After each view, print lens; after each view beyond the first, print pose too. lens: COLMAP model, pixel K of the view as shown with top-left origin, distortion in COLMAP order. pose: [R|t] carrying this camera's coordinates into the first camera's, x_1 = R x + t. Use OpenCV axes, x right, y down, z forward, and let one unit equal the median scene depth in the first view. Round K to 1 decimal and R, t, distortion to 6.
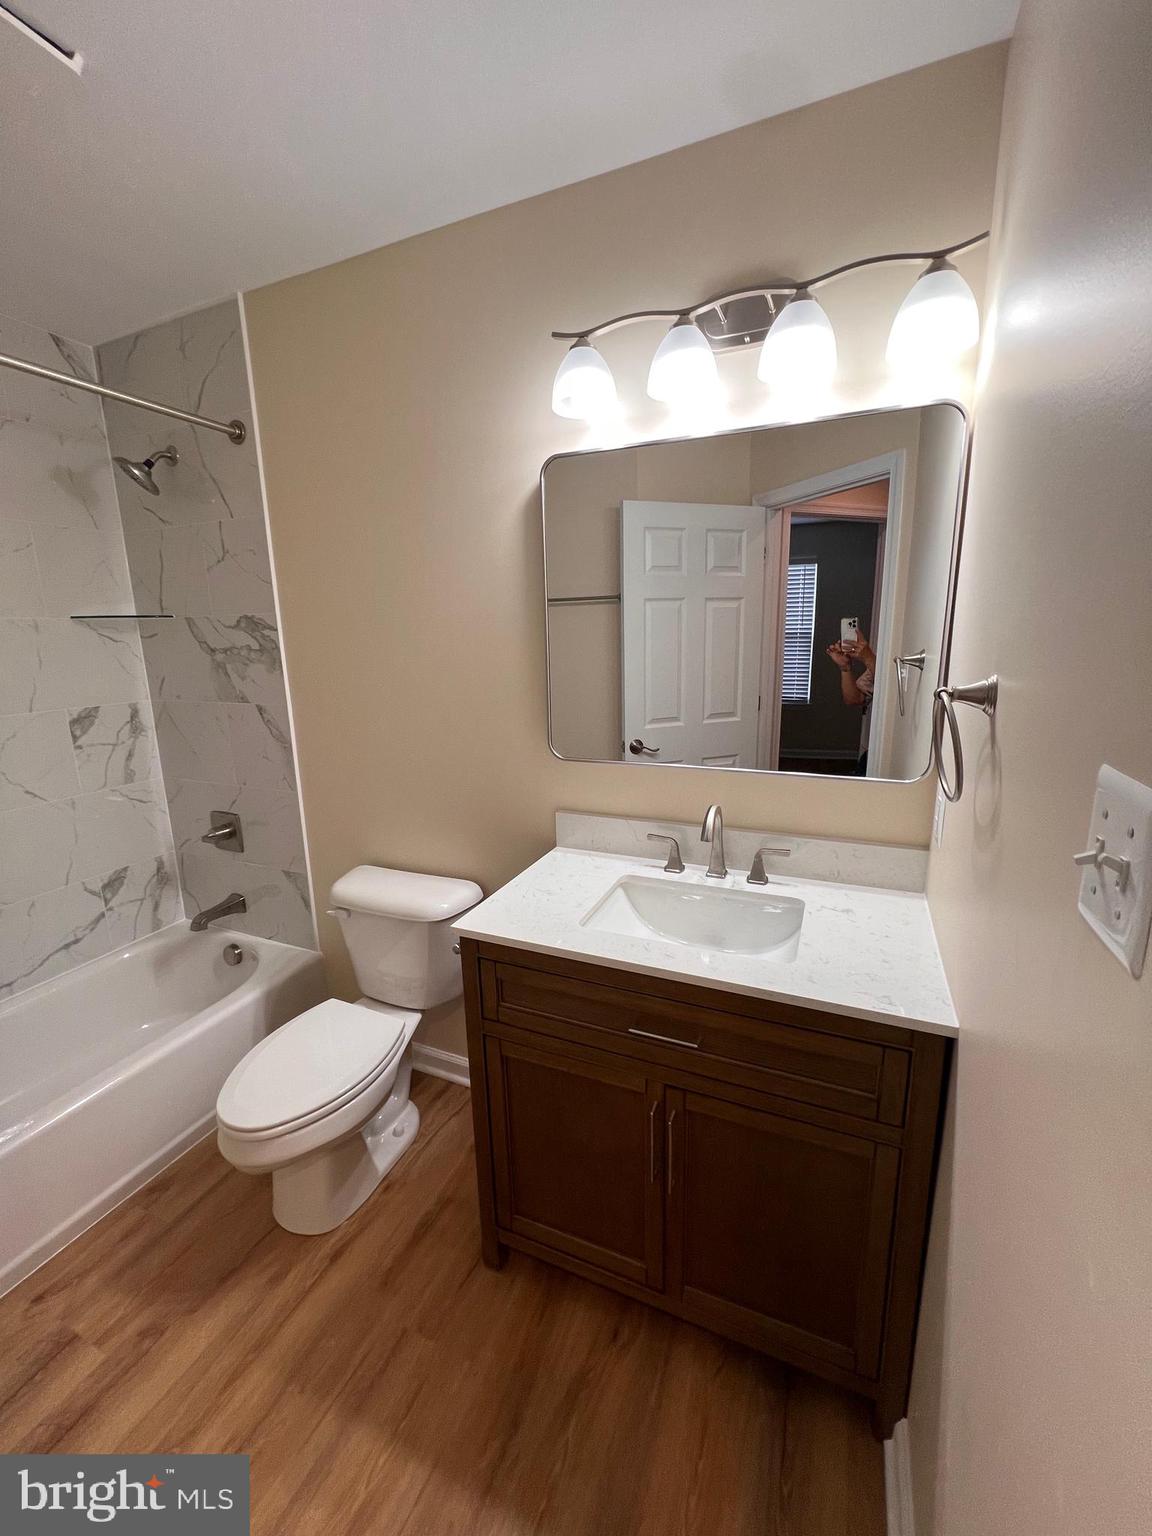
lens RADIAL K [[617.6, 0, 578.8], [0, 617.6, 764.6], [0, 0, 1]] dist [-0.002075, 0.000355]
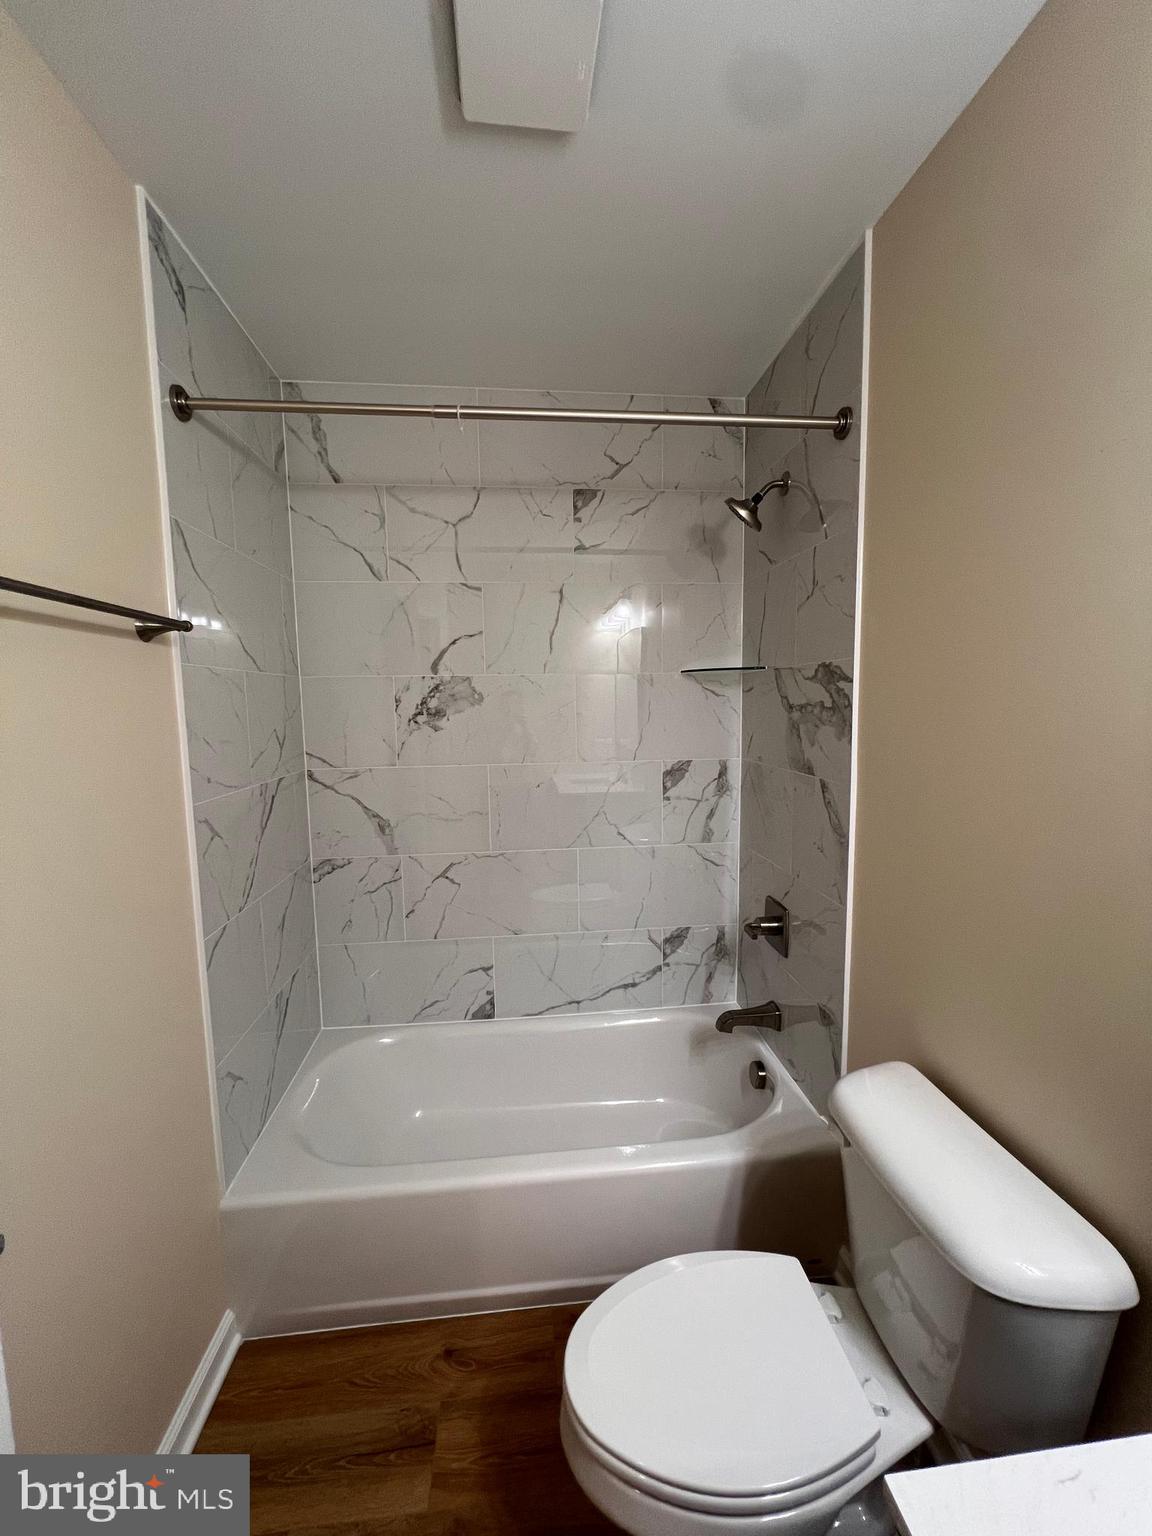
lens RADIAL K [[617.6, 0, 578.8], [0, 617.6, 764.6], [0, 0, 1]] dist [-0.002075, 0.000355]
pose [[0.494912, 0.103306, -0.862781, -0.016755], [-0.182101, 0.983190, 0.013266, -0.068453], [0.849648, 0.150548, 0.505404, 0.352101]]
